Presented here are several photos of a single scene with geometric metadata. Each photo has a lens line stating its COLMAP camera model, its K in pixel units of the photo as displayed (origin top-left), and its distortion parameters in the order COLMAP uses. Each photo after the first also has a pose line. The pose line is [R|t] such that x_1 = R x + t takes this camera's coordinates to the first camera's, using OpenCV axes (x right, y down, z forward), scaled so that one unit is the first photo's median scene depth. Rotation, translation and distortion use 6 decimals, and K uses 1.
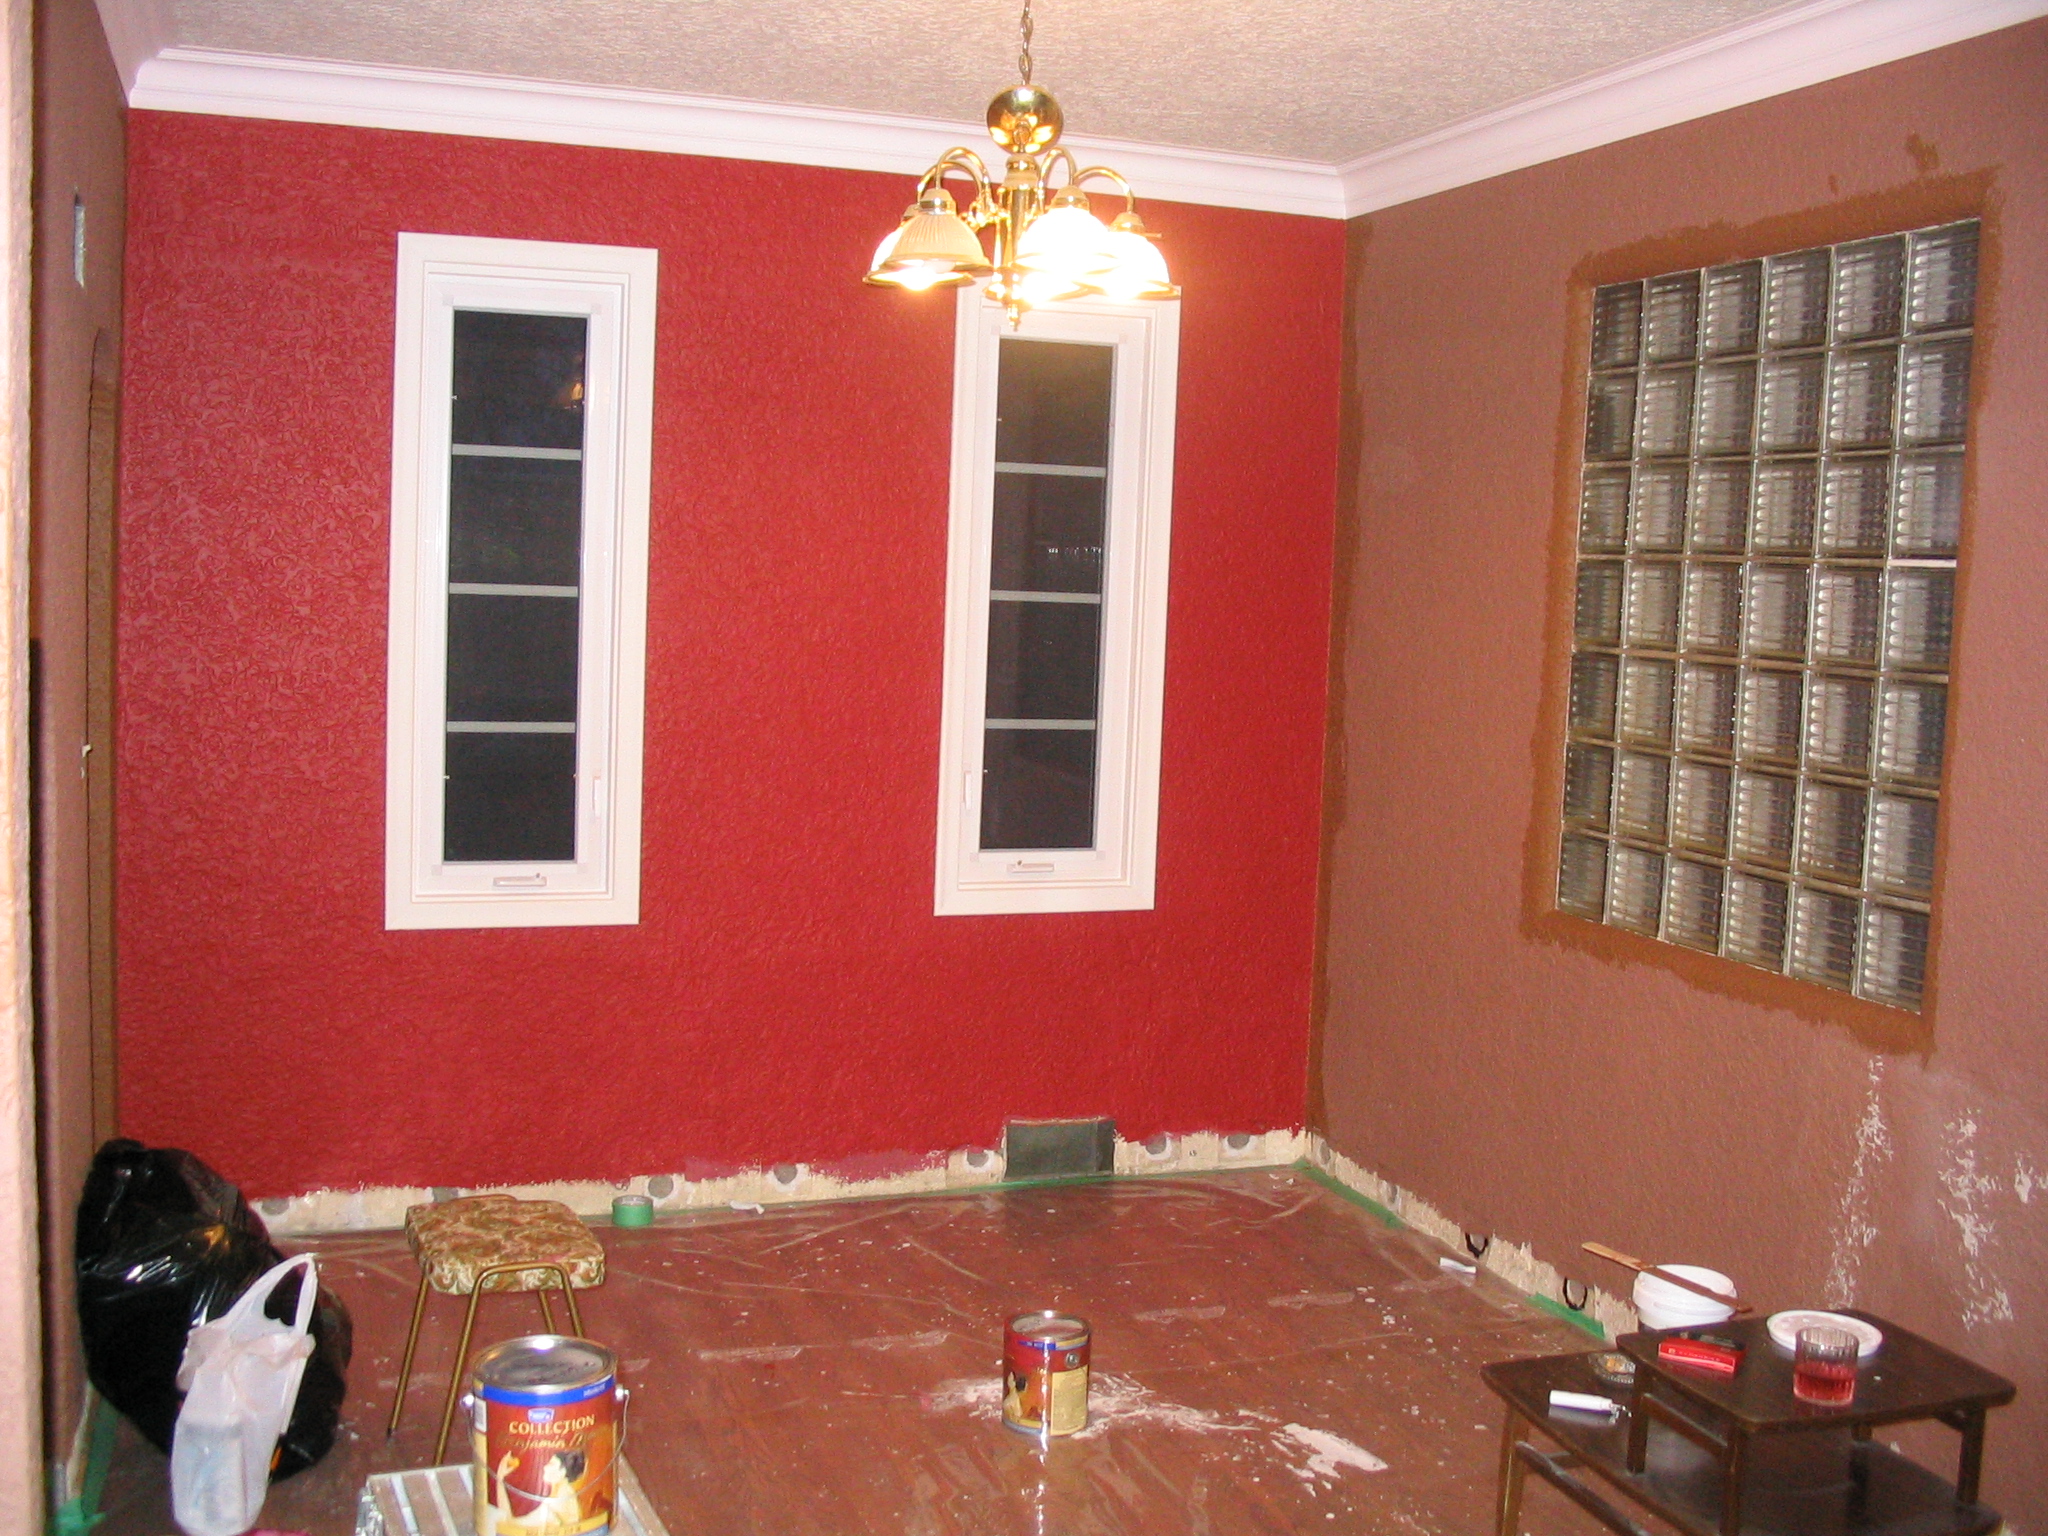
lens RADIAL K [[2108.2, 0, 1024.0], [0, 2108.2, 768.0], [0, 0, 1]] dist [-0.095993, -0.008491]
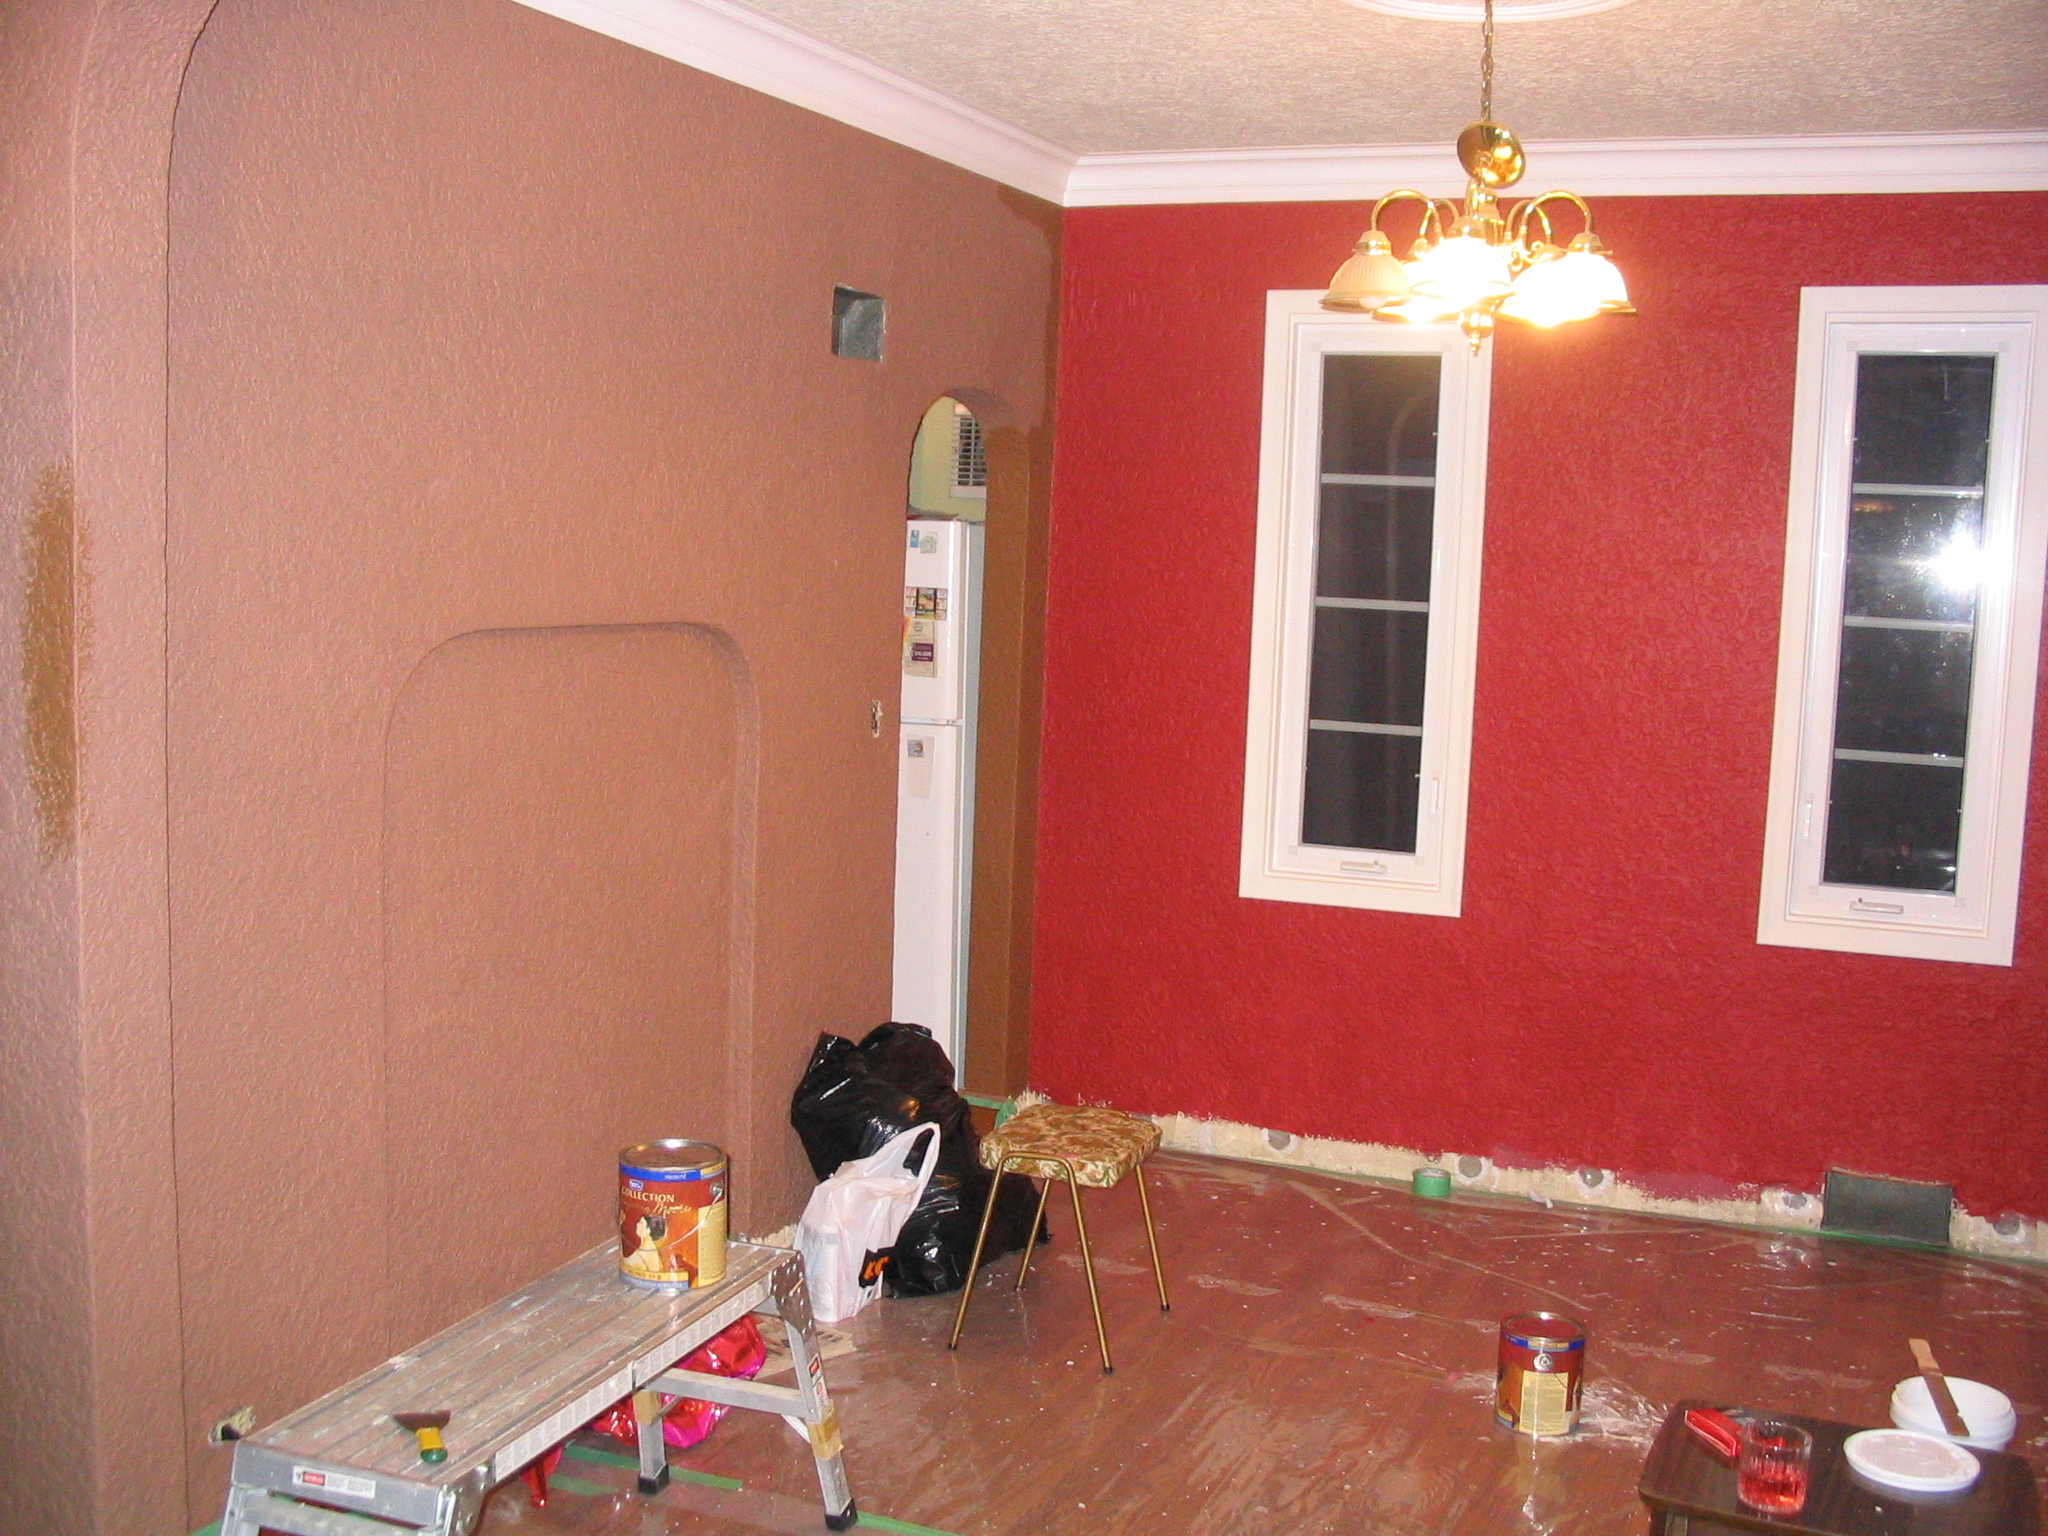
lens RADIAL K [[2102.4, 0, 1024.0], [0, 2102.4, 768.0], [0, 0, 1]] dist [-0.175632, 0.211242]
pose [[0.735652, 0.058370, -0.674840, 0.359931], [-0.068635, 0.997576, 0.011466, 0.001679], [0.673873, 0.037883, 0.737875, 0.063206]]
